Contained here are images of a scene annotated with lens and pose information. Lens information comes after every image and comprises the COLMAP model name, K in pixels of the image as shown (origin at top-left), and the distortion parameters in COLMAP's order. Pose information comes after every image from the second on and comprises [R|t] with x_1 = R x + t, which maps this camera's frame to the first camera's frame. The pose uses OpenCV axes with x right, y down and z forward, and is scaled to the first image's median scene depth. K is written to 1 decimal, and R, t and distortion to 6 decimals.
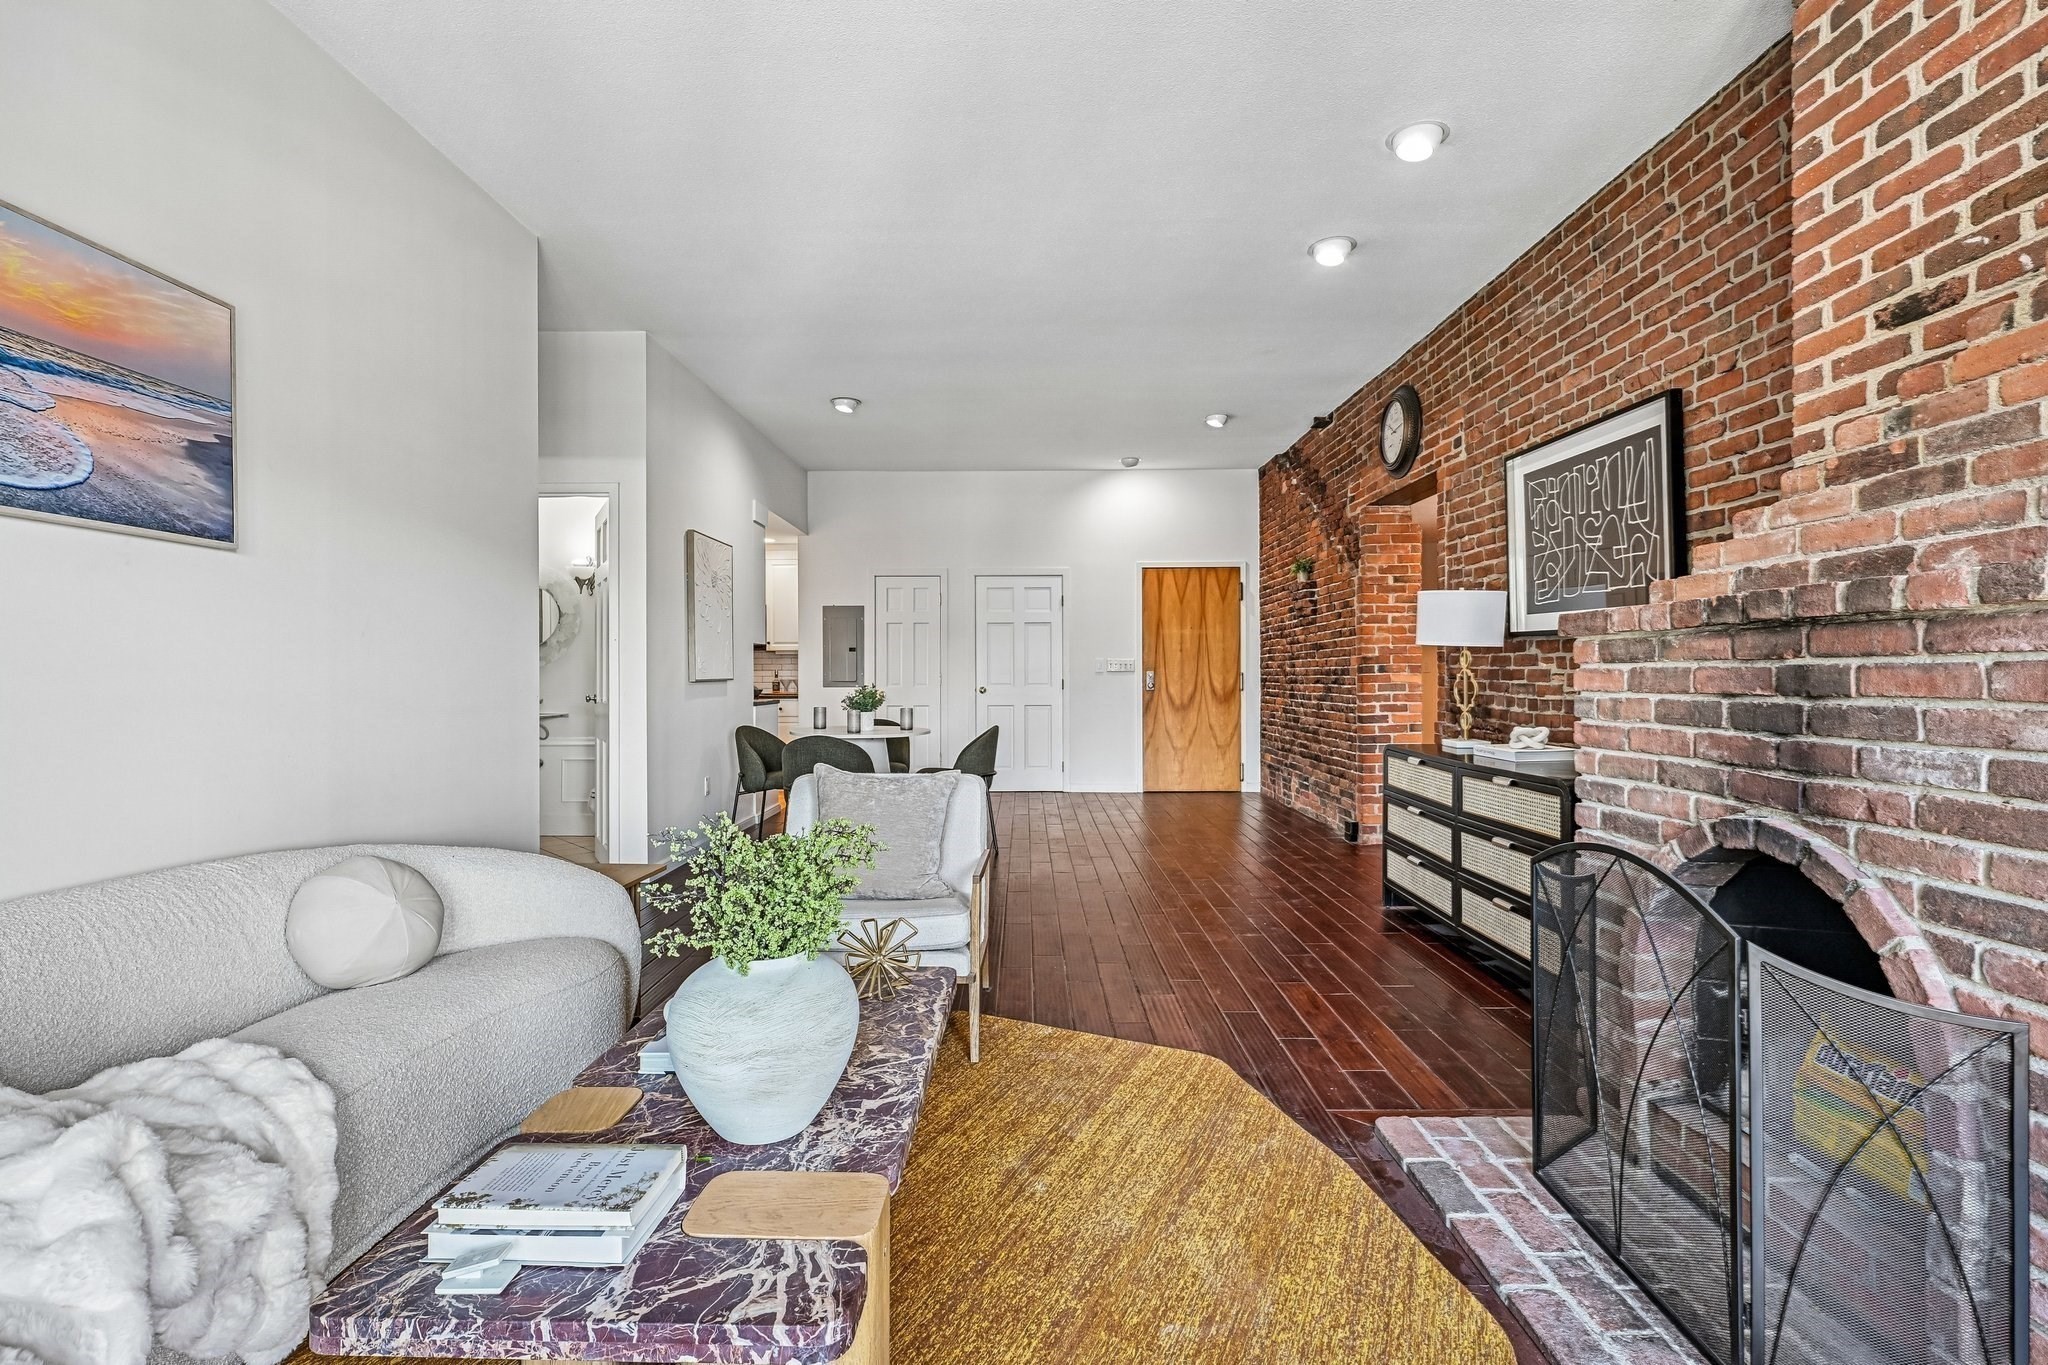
lens RADIAL K [[919.1, 0, 1024.9], [0, 919.1, 677.6], [0, 0, 1]] dist [-0.000124, 0.000746]
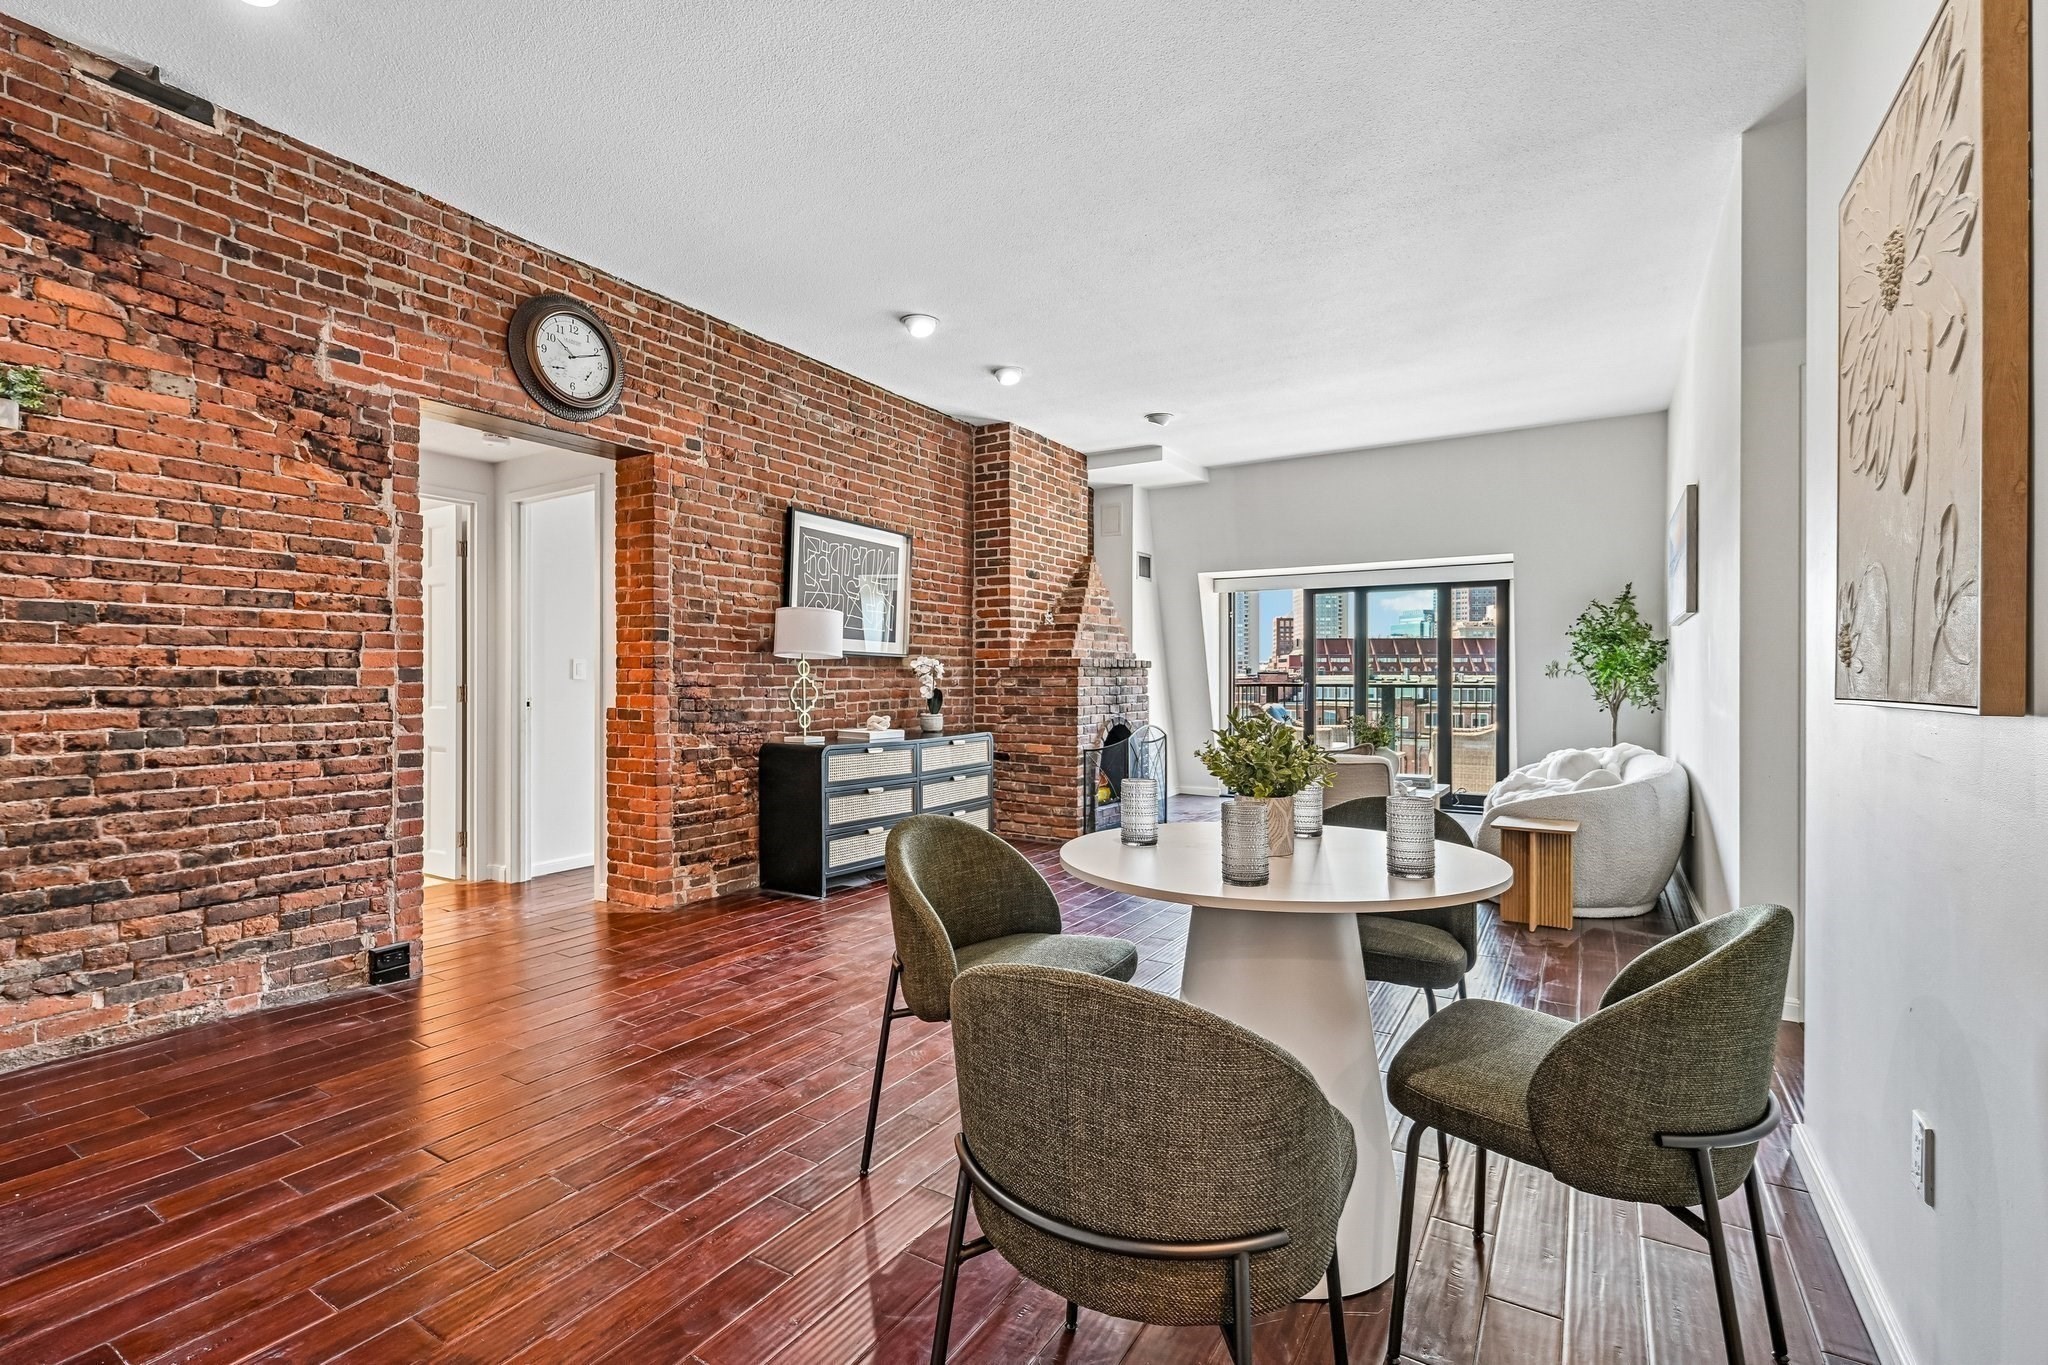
lens RADIAL K [[919.1, 0, 1018.4], [0, 919.1, 680.0], [0, 0, 1]] dist [-0.000124, 0.000746]
pose [[-0.847498, 0.001279, 0.530797, -0.552424], [0.003699, 0.999987, 0.003498, -0.012056], [-0.530786, 0.004928, -0.847492, 2.655783]]
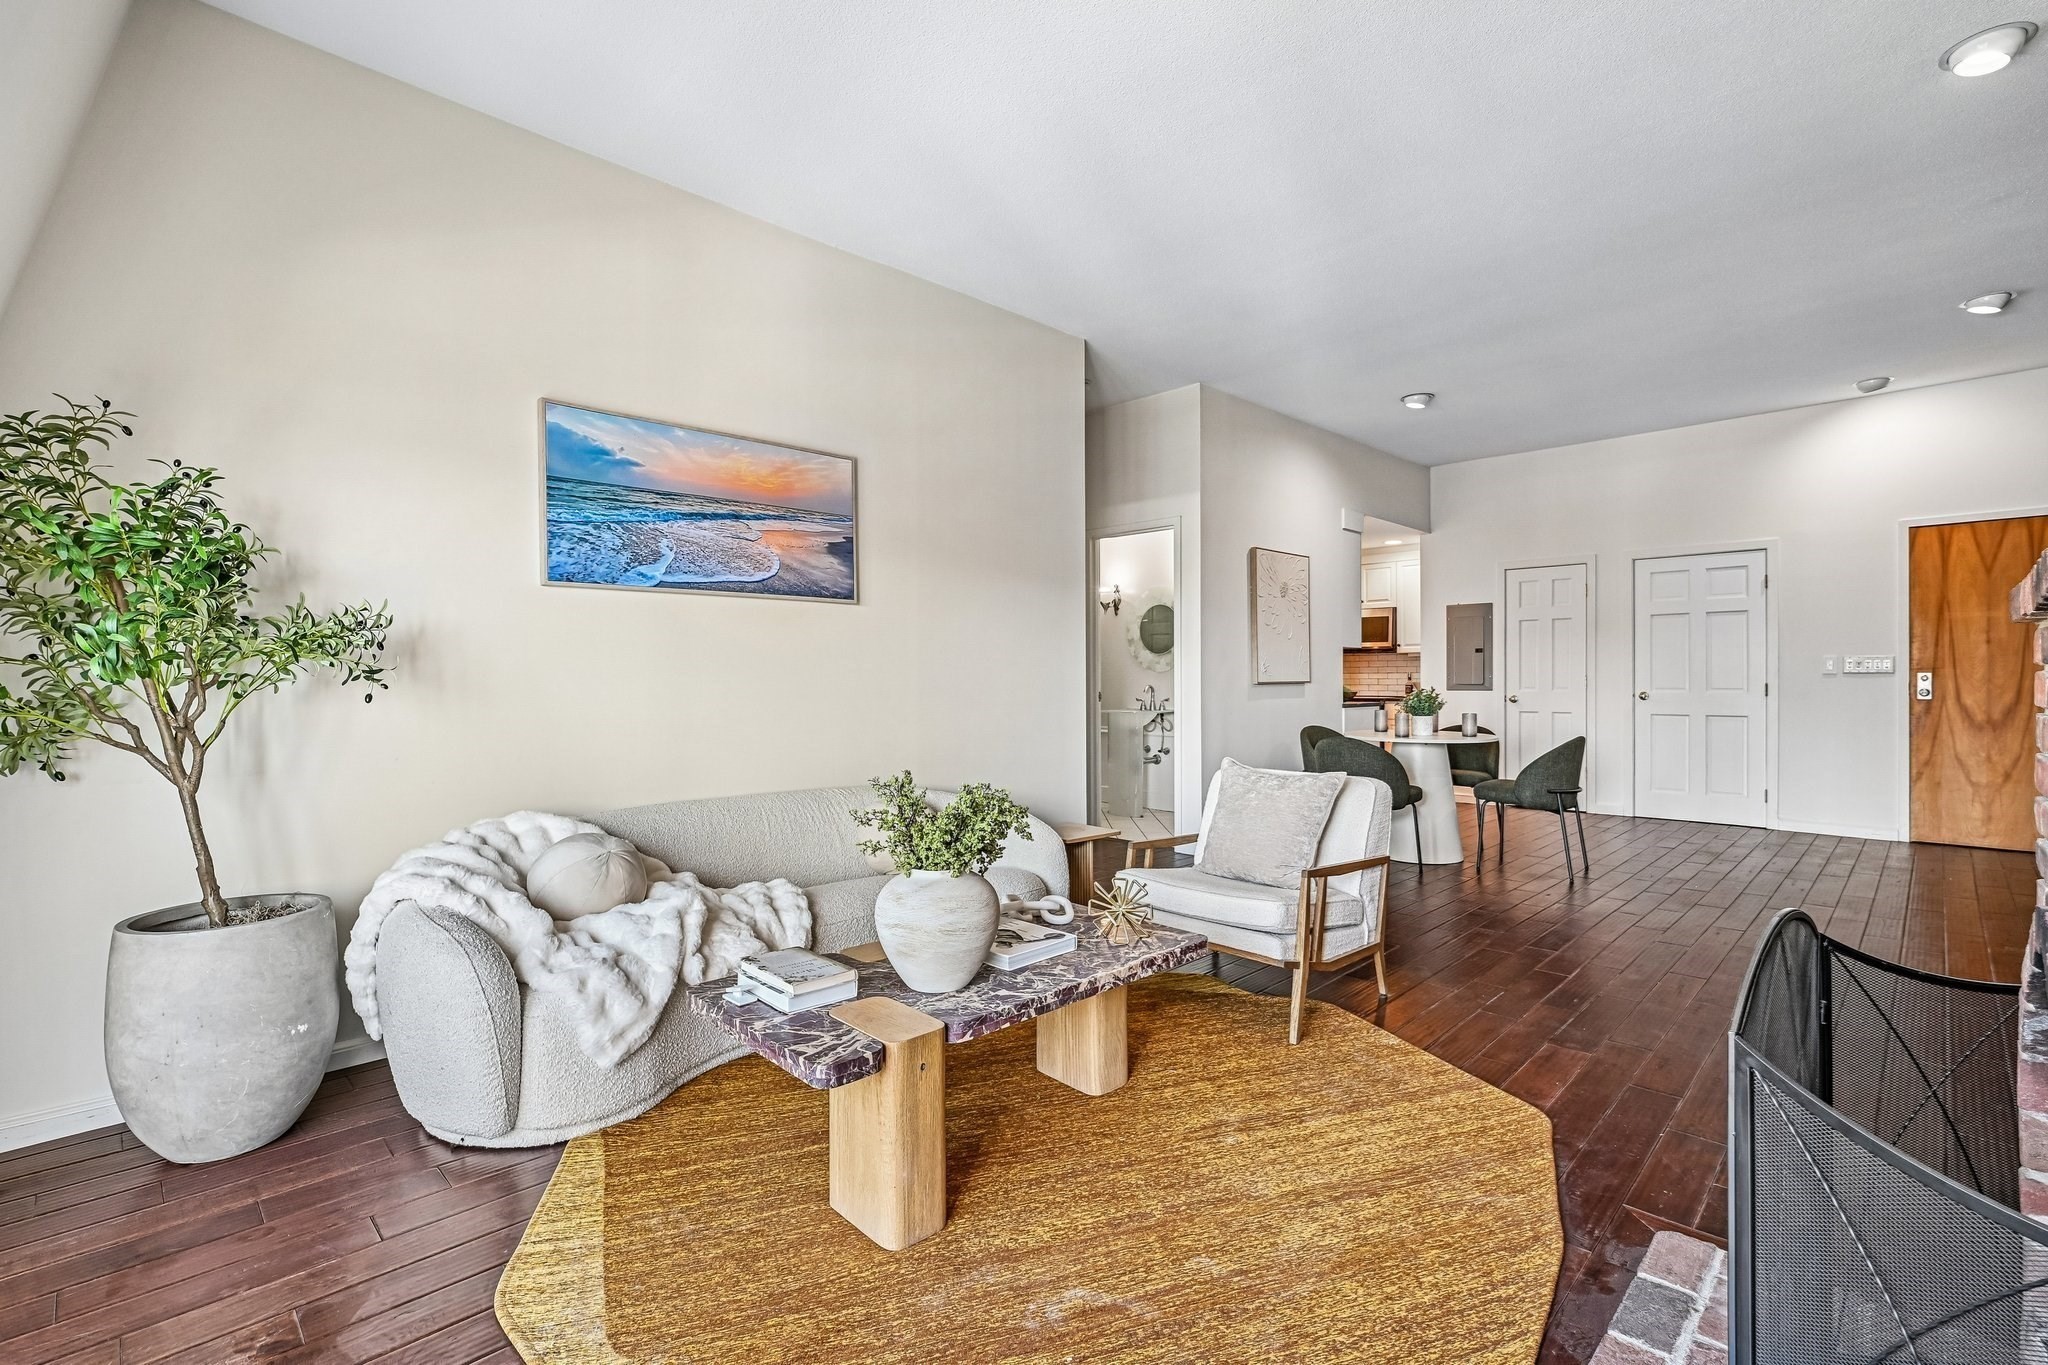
lens RADIAL K [[919.1, 0, 1021.3], [0, 919.1, 685.3], [0, 0, 1]] dist [-0.000124, 0.000746]
pose [[0.709828, 0.005713, -0.704352, 0.421407], [-0.001375, 0.999976, 0.006725, -0.002648], [0.704374, -0.003805, 0.709819, 0.022815]]
